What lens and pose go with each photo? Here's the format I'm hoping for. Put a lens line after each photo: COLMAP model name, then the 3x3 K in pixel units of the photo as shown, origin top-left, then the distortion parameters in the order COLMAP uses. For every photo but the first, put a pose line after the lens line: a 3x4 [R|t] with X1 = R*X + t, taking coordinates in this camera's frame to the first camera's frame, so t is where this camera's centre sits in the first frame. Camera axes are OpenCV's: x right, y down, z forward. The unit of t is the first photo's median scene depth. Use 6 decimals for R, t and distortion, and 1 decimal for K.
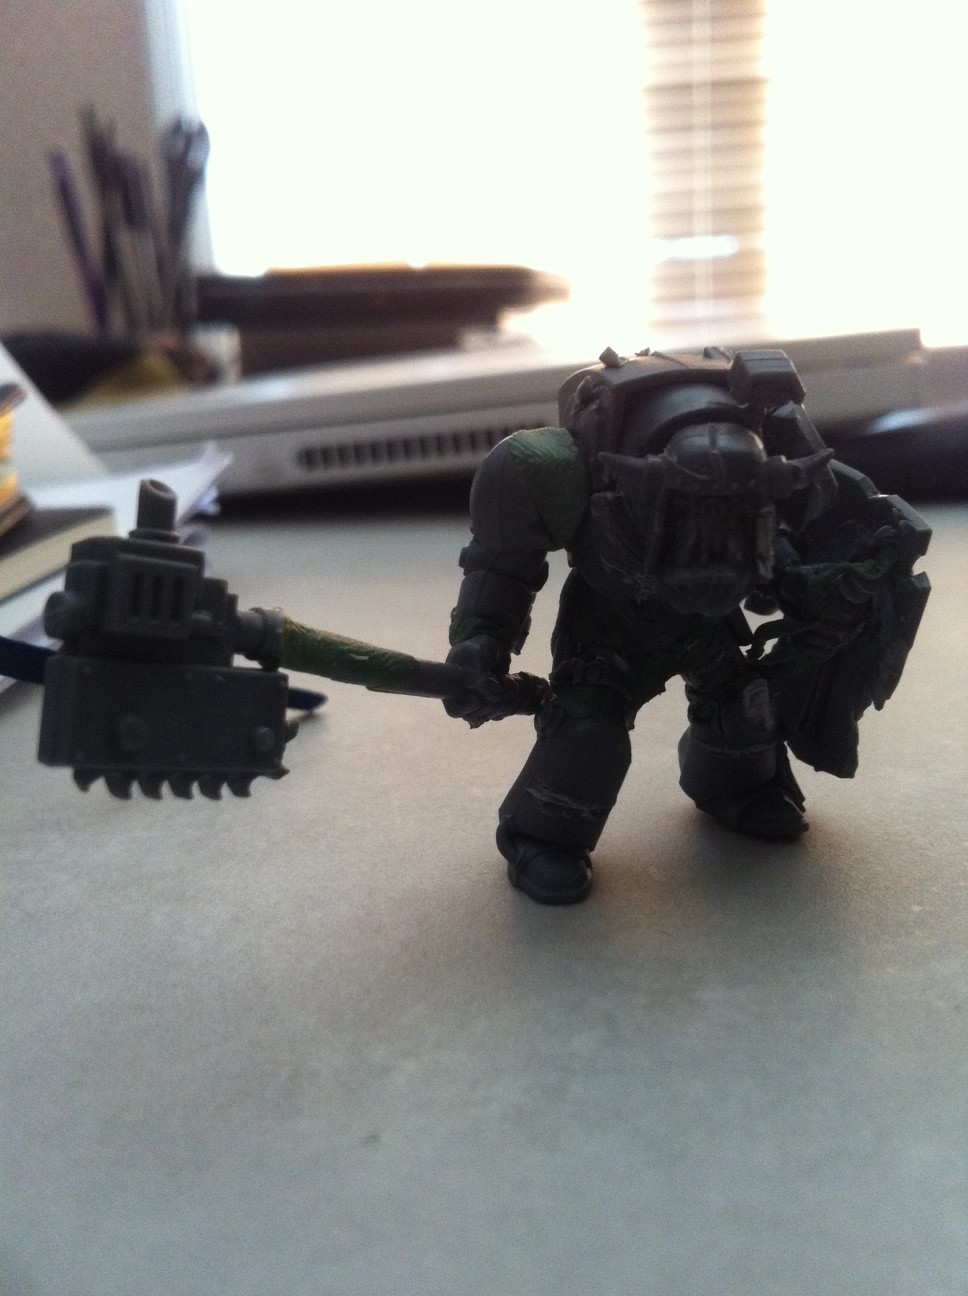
lens RADIAL K [[1104.9, 0, 484.0], [0, 1104.9, 648.0], [0, 0, 1]] dist [-0.042021, -0.007998]
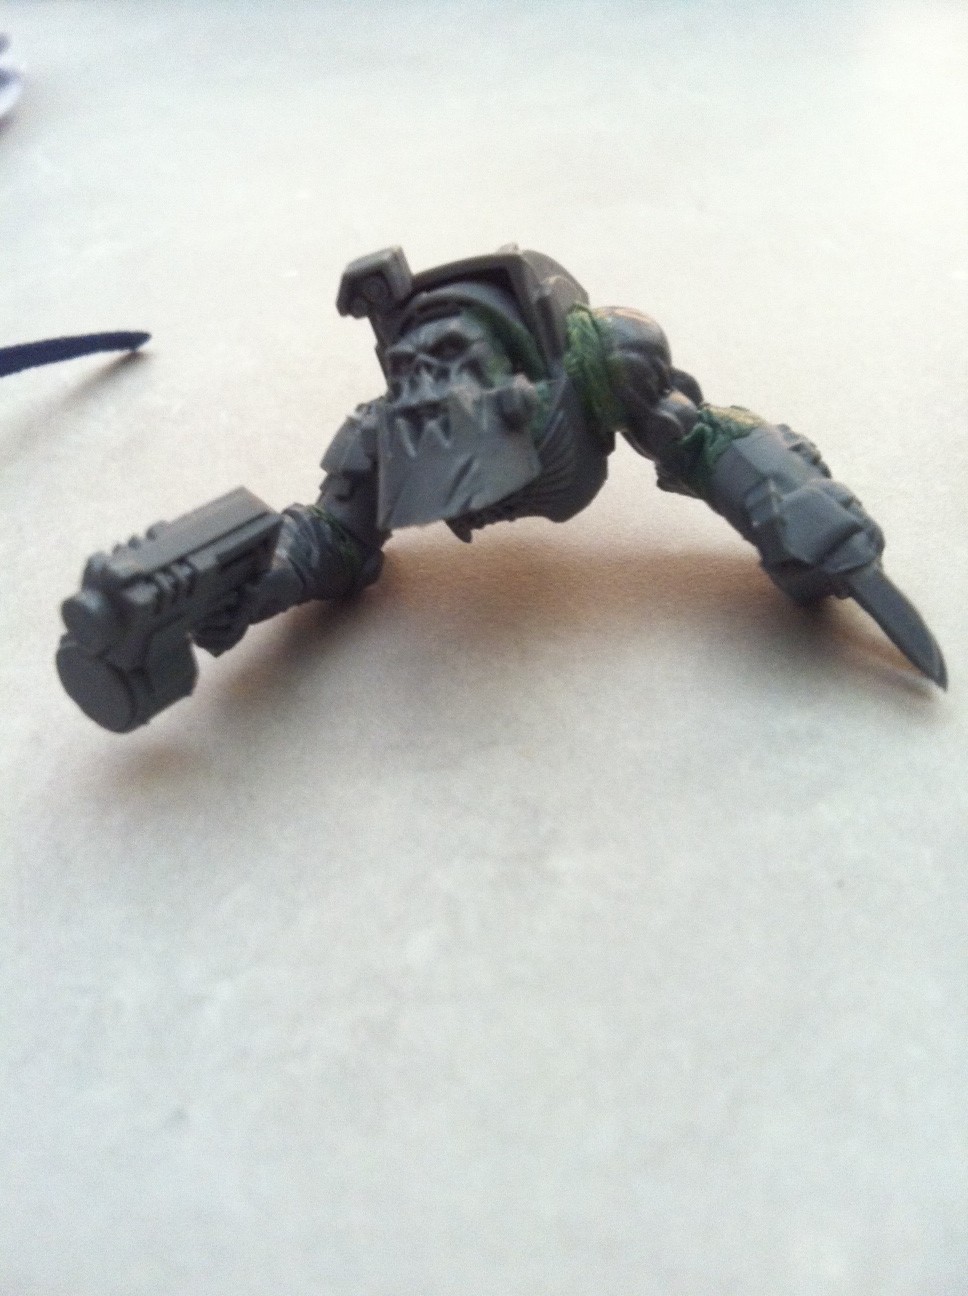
lens RADIAL K [[1104.9, 0, 484.0], [0, 1104.9, 648.0], [0, 0, 1]] dist [-0.042021, -0.007998]
pose [[0.996780, -0.068451, 0.041754, 0.125313], [0.040728, 0.880811, 0.471714, -0.278942], [-0.069066, -0.468494, 0.880763, 0.336034]]
